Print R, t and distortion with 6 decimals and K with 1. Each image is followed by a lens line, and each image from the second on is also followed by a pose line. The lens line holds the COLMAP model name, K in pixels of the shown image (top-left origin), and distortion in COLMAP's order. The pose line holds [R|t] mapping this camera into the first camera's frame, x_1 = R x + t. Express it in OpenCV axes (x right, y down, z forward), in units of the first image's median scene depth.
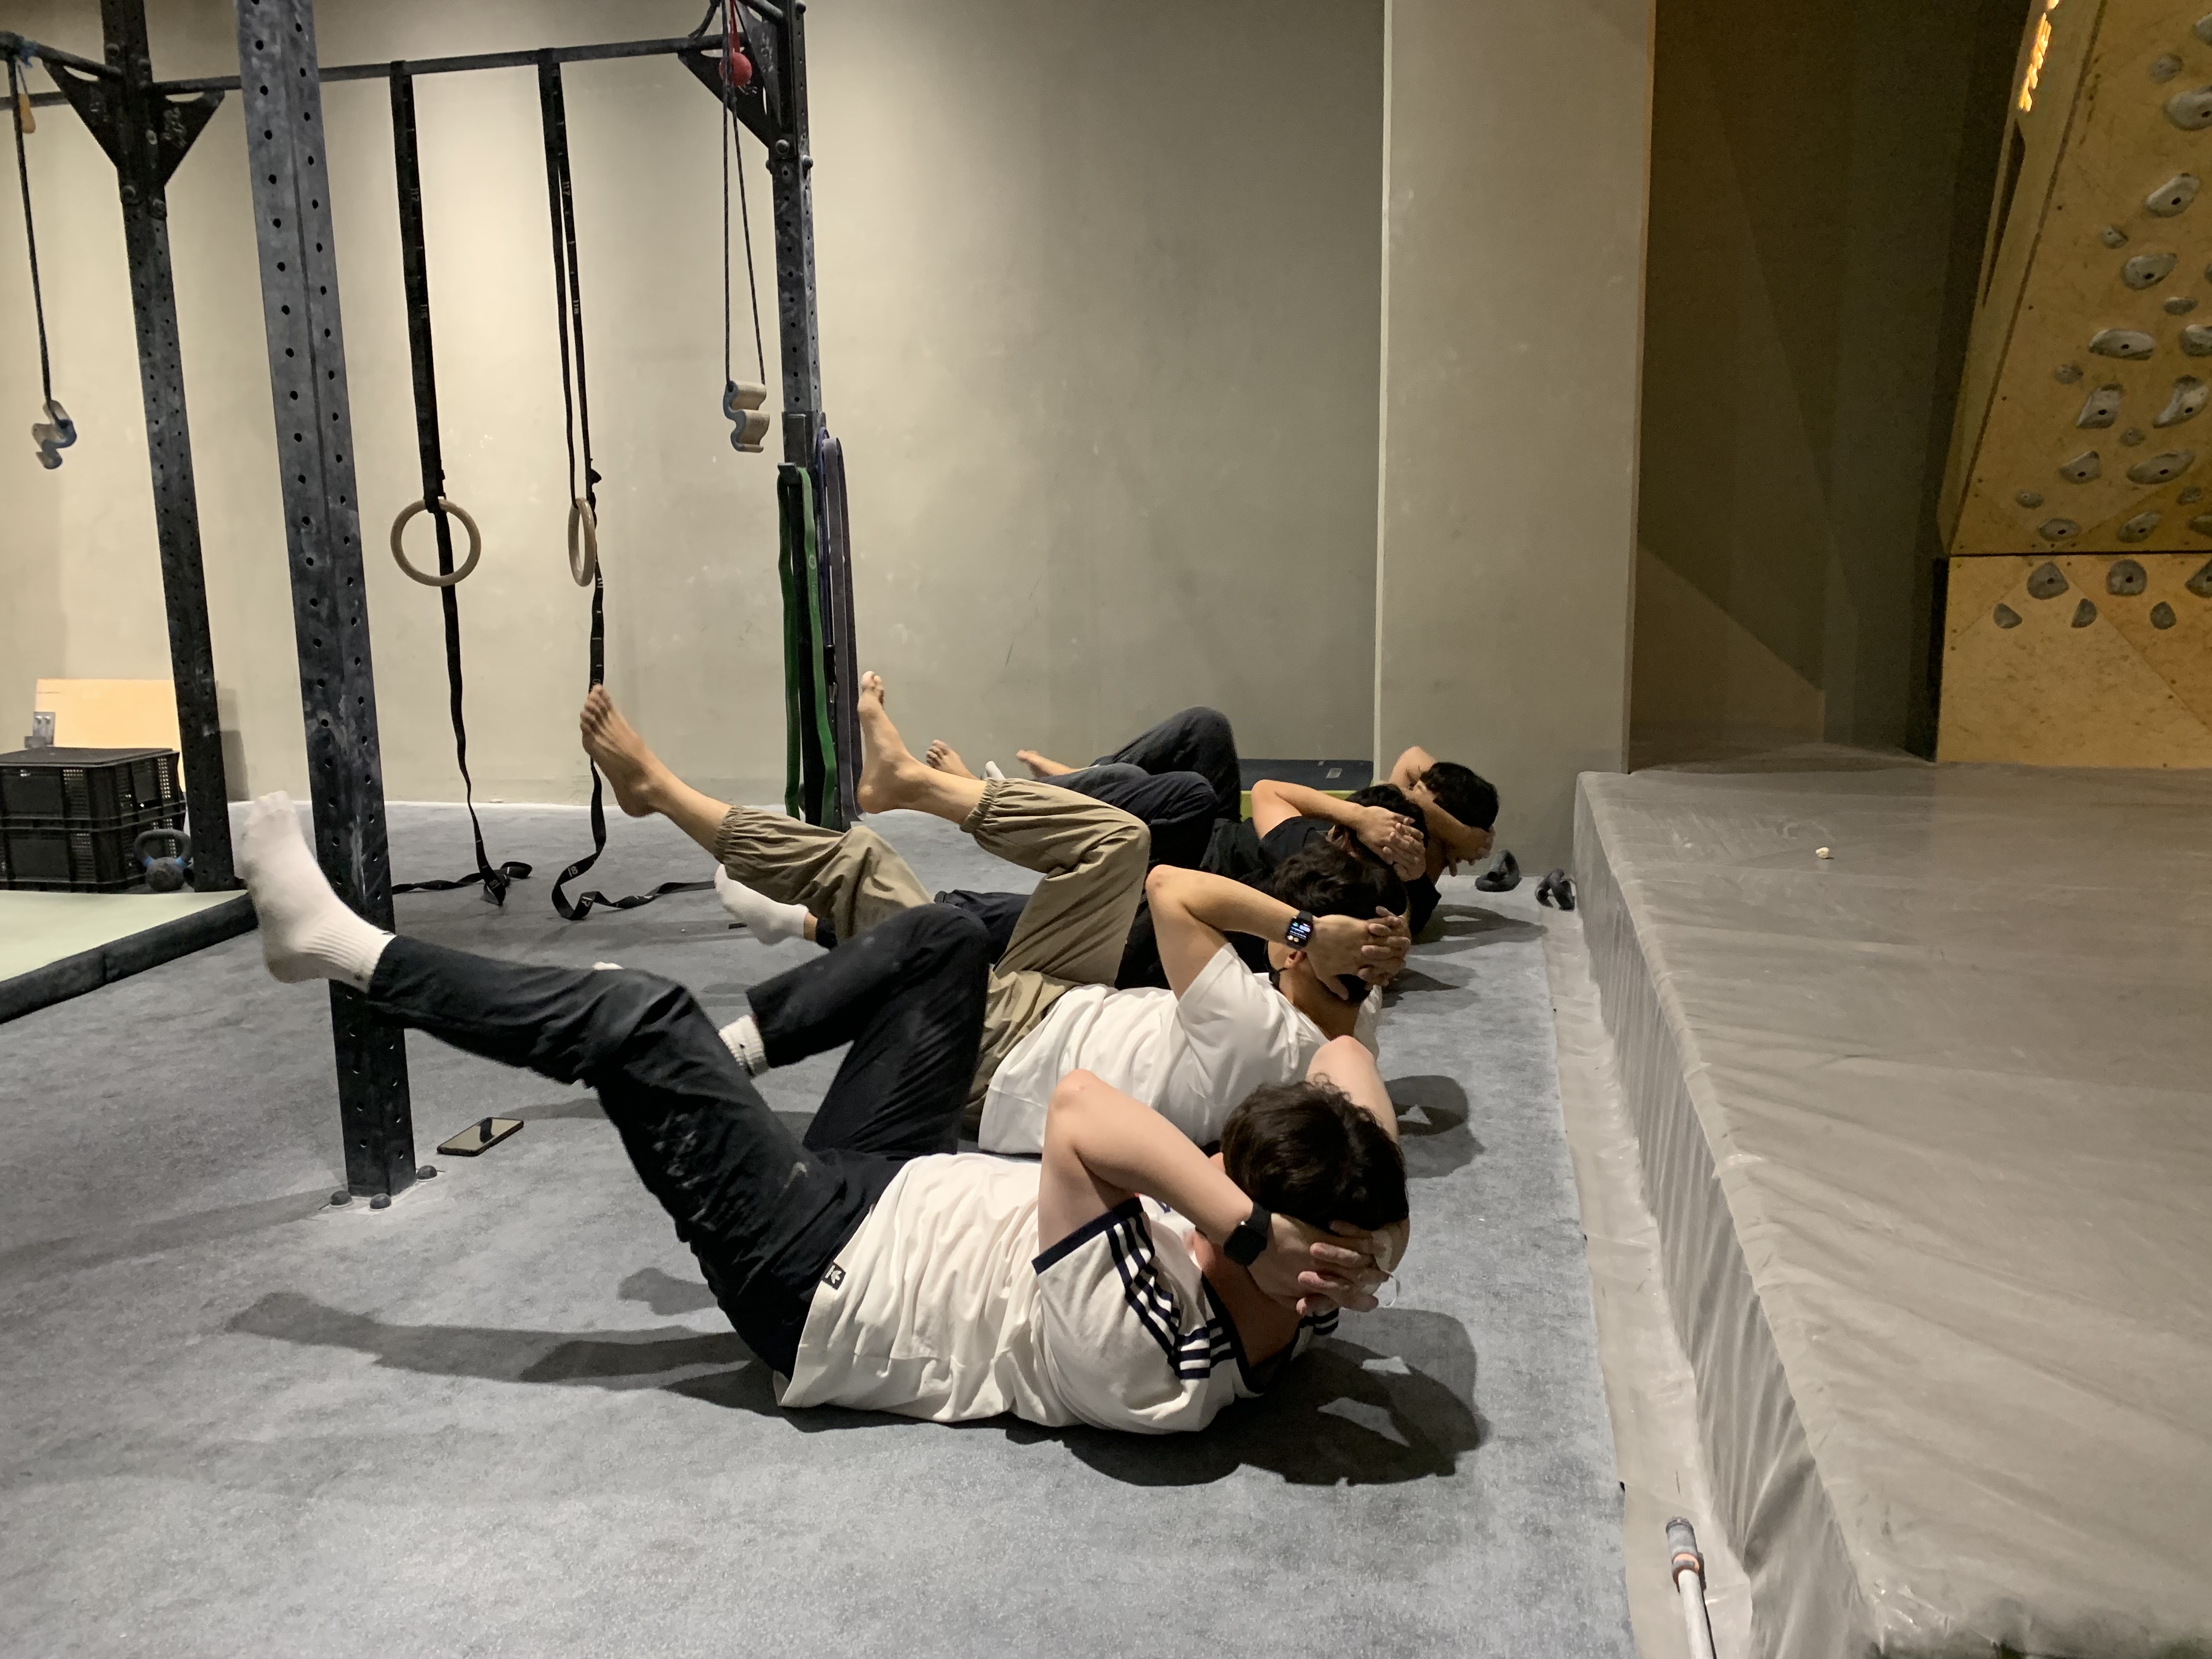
lens RADIAL K [[1691.8, 0, 1107.7], [0, 1691.8, 817.5], [0, 0, 1]] dist [0.031803, -0.009203]
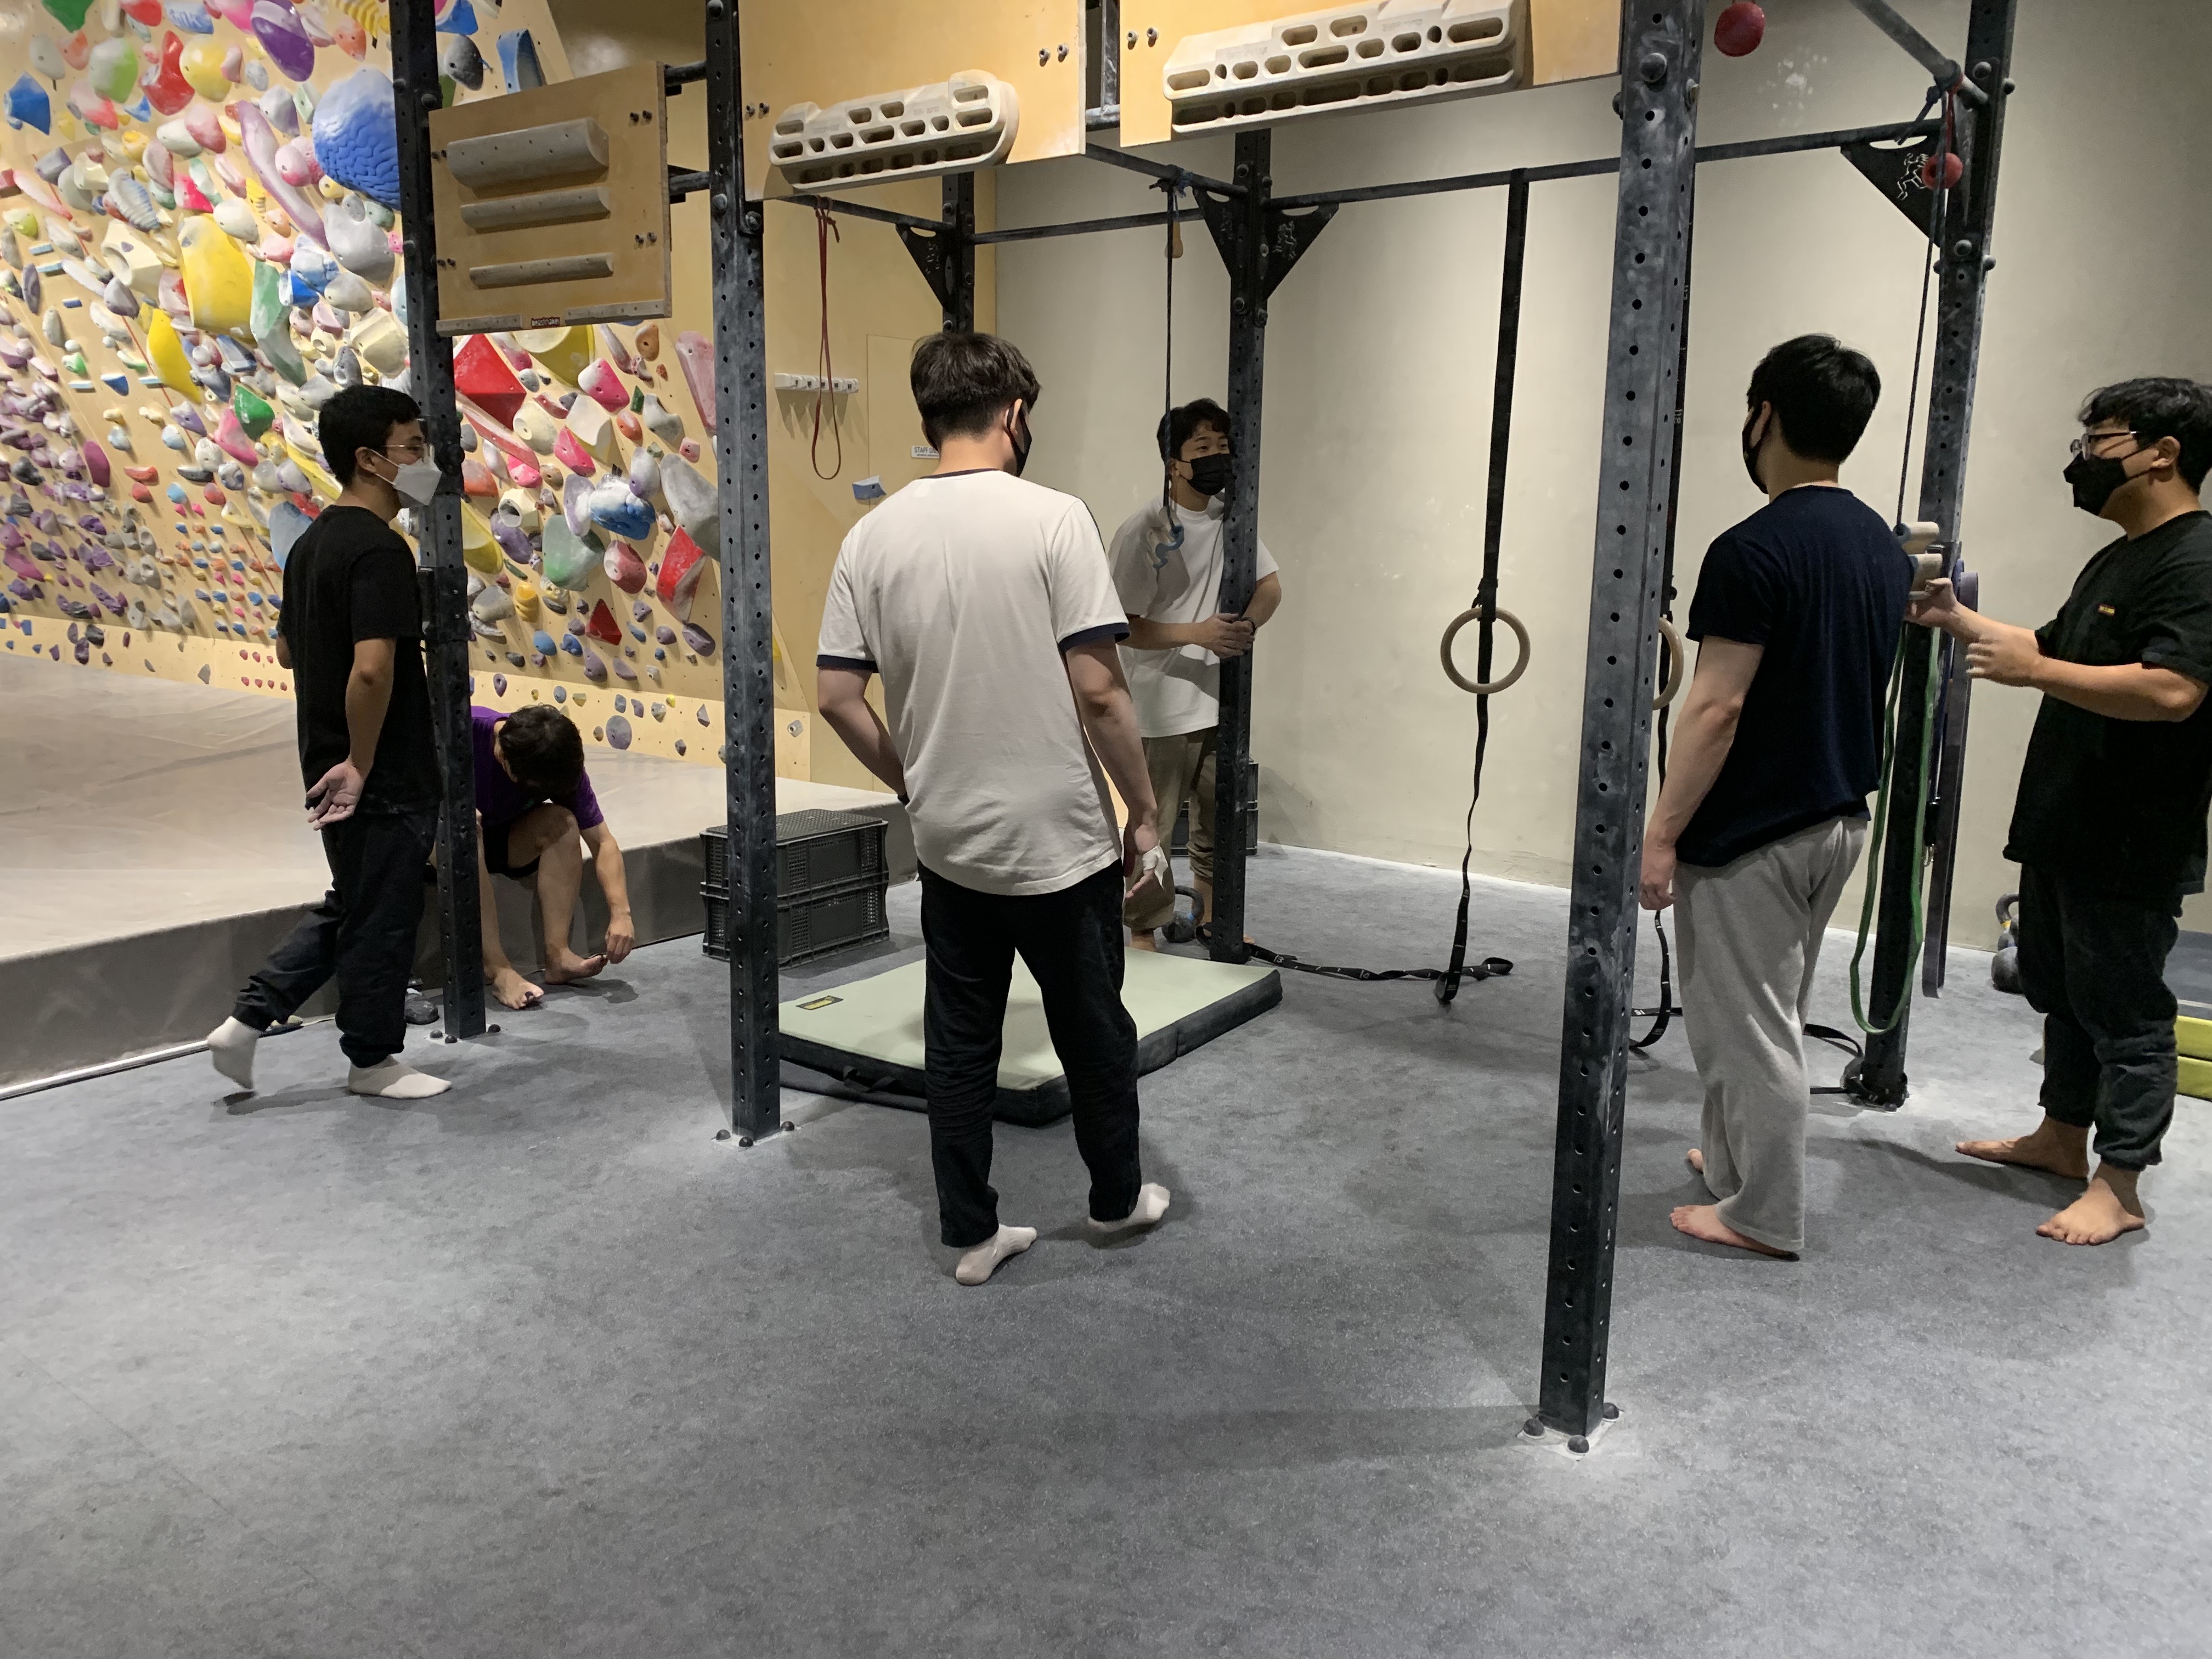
lens RADIAL K [[1691.8, 0, 1122.5], [0, 1691.8, 834.0], [0, 0, 1]] dist [0.031803, -0.009203]
pose [[0.905172, 0.112165, -0.409980, -0.308394], [-0.105849, 0.993650, 0.038151, -0.127478], [0.411656, 0.008863, 0.911296, 0.015849]]
